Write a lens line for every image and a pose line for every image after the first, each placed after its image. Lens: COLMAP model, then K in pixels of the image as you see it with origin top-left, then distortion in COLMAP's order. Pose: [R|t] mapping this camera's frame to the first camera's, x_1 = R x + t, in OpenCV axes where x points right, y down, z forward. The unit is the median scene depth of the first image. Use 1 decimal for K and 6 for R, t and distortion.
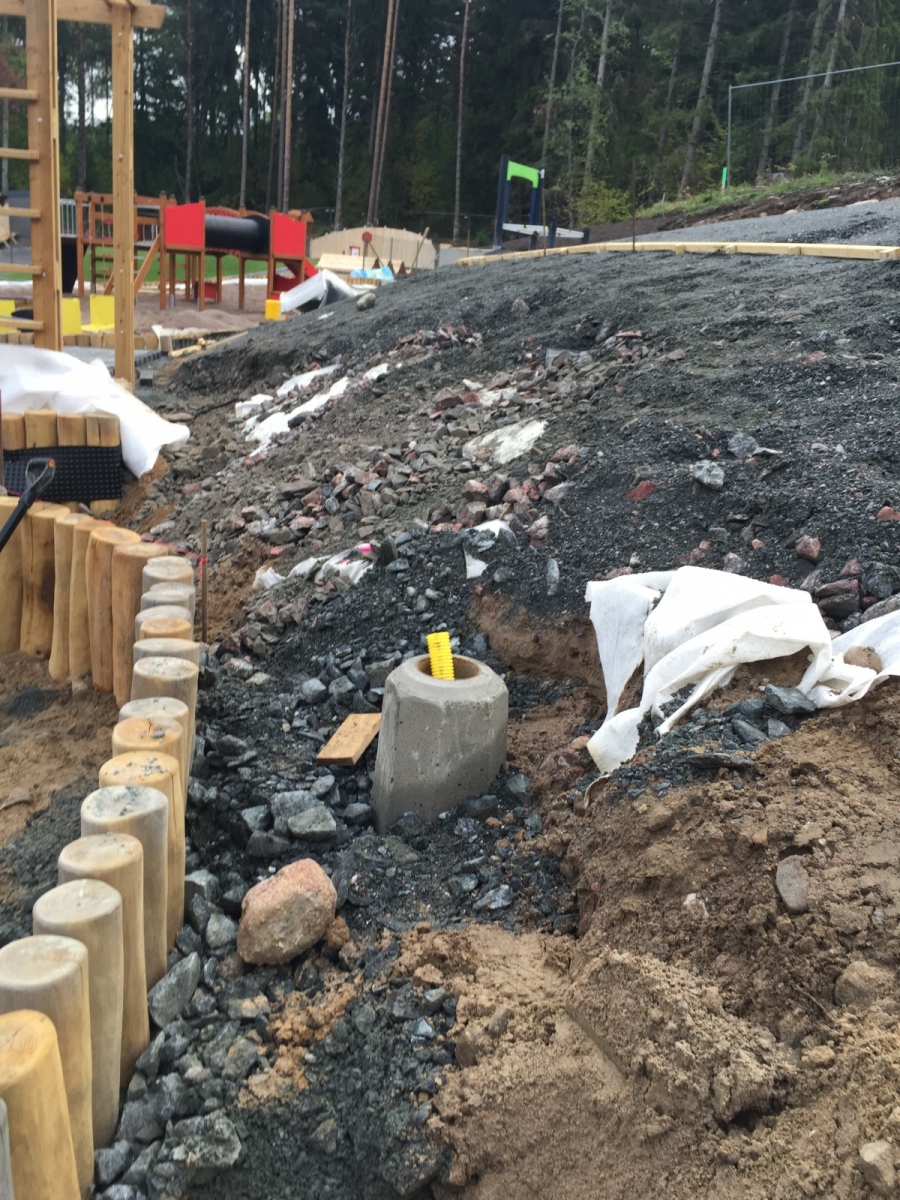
lens RADIAL K [[1032.5, 0, 456.3], [0, 1032.5, 592.3], [0, 0, 1]] dist [0.080834, -0.115454]
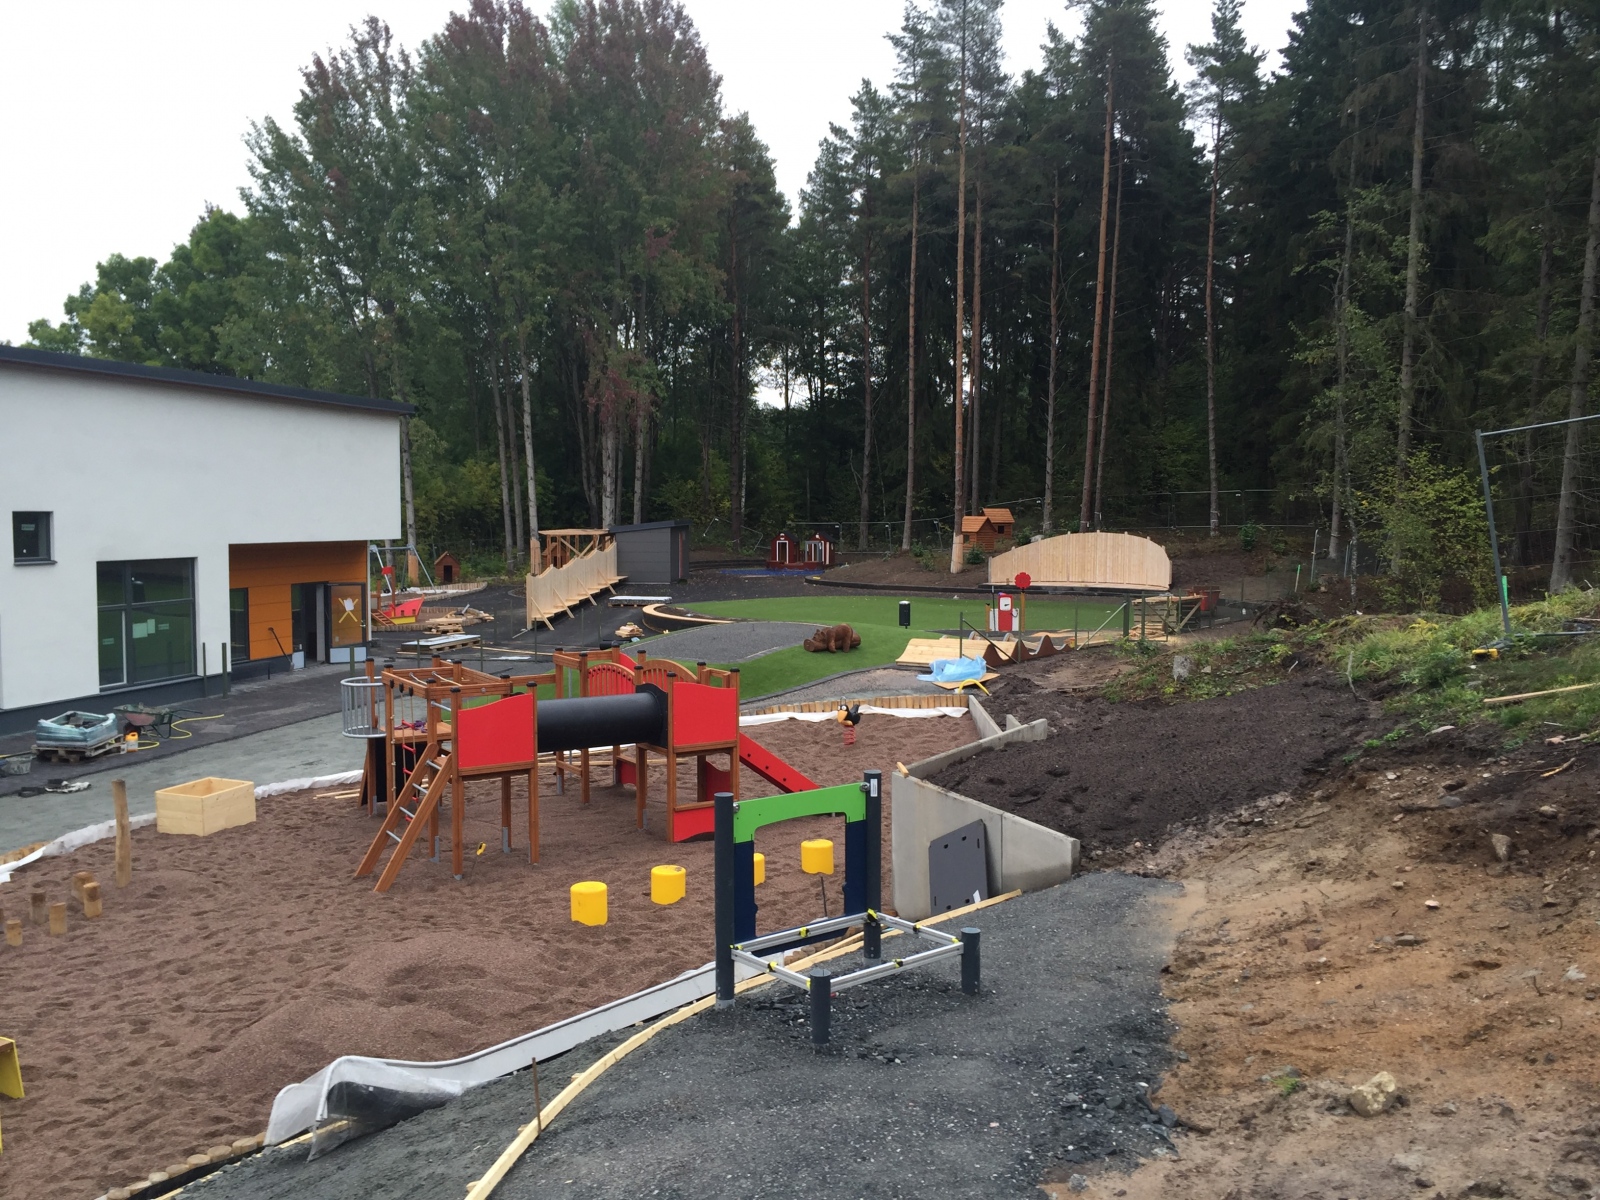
lens RADIAL K [[1376.7, 0, 807.3], [0, 1376.7, 579.9], [0, 0, 1]] dist [0.080834, -0.115454]
pose [[0.939407, -0.064656, -0.336652, 0.072813], [-0.025503, 0.966149, -0.256720, -0.098198], [0.341855, 0.249750, 0.905958, 0.134495]]
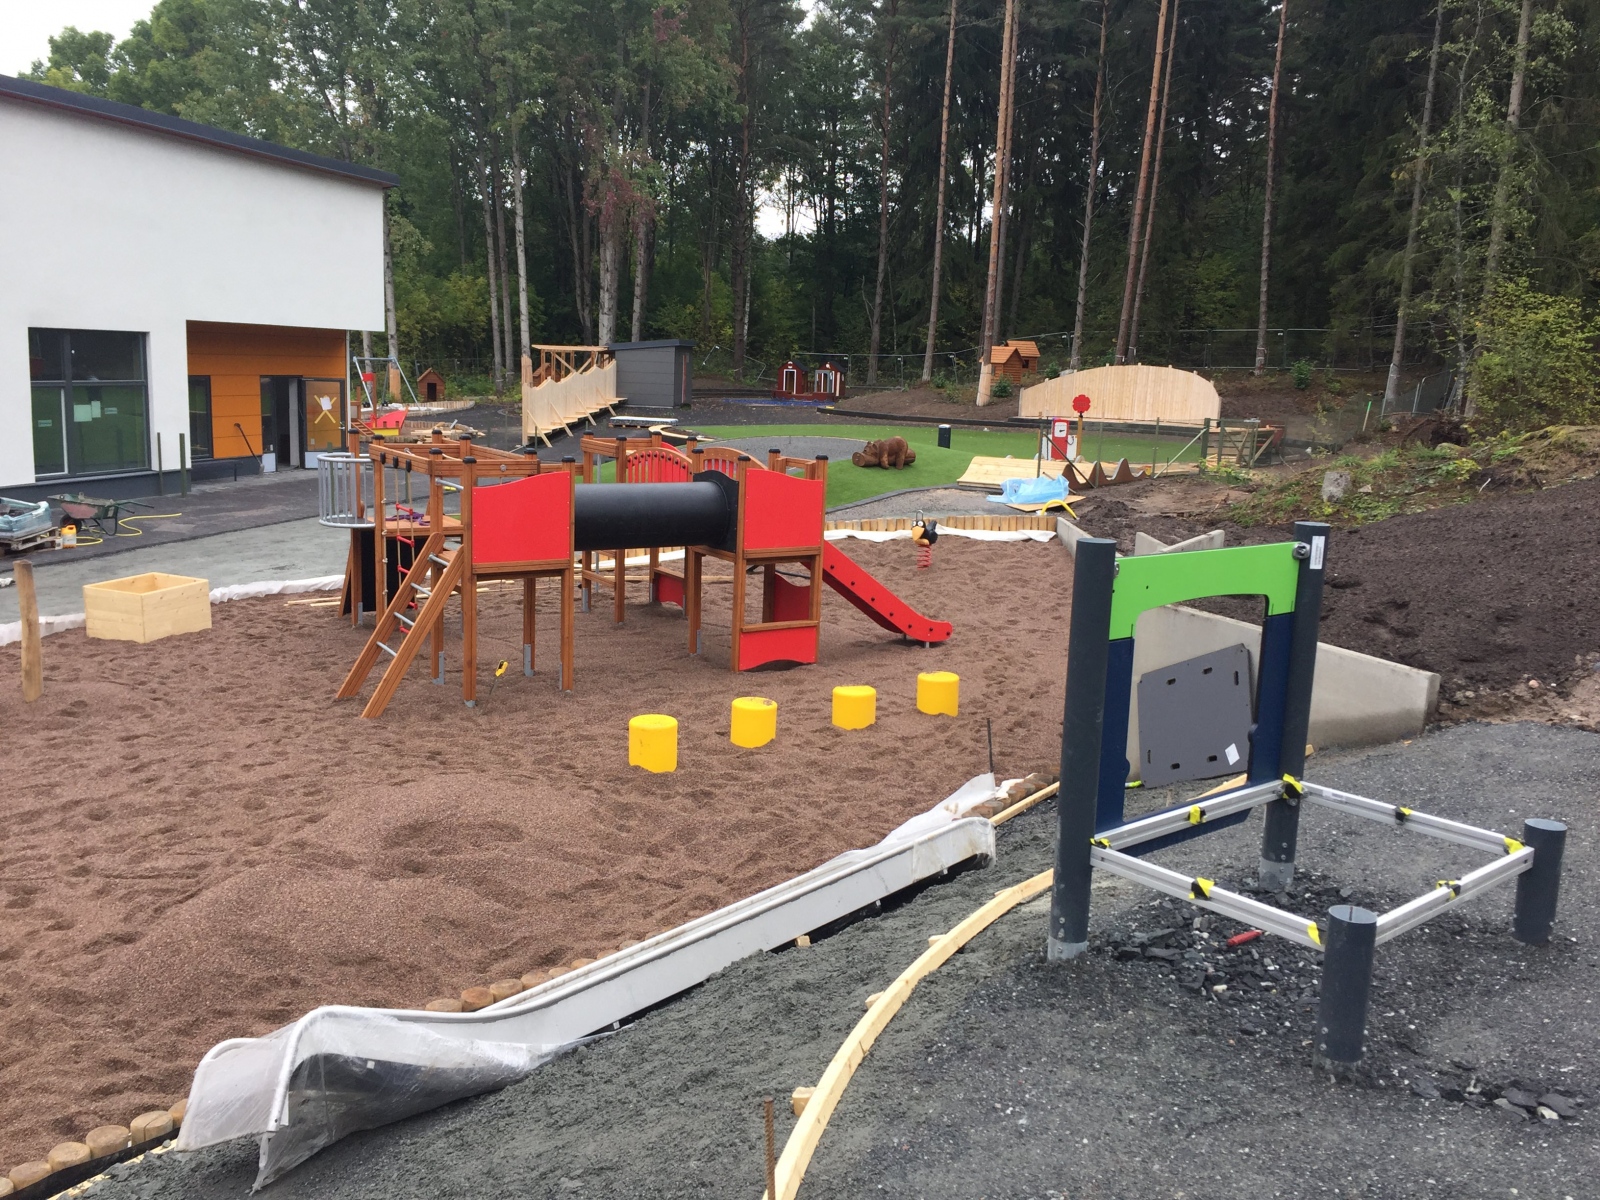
lens RADIAL K [[1376.7, 0, 804.4], [0, 1376.7, 585.5], [0, 0, 1]] dist [0.080834, -0.115454]
pose [[0.944463, 0.004693, -0.328585, 0.022359], [-0.056080, 0.987532, -0.147089, -0.099880], [0.323798, 0.157347, 0.932951, 0.199670]]
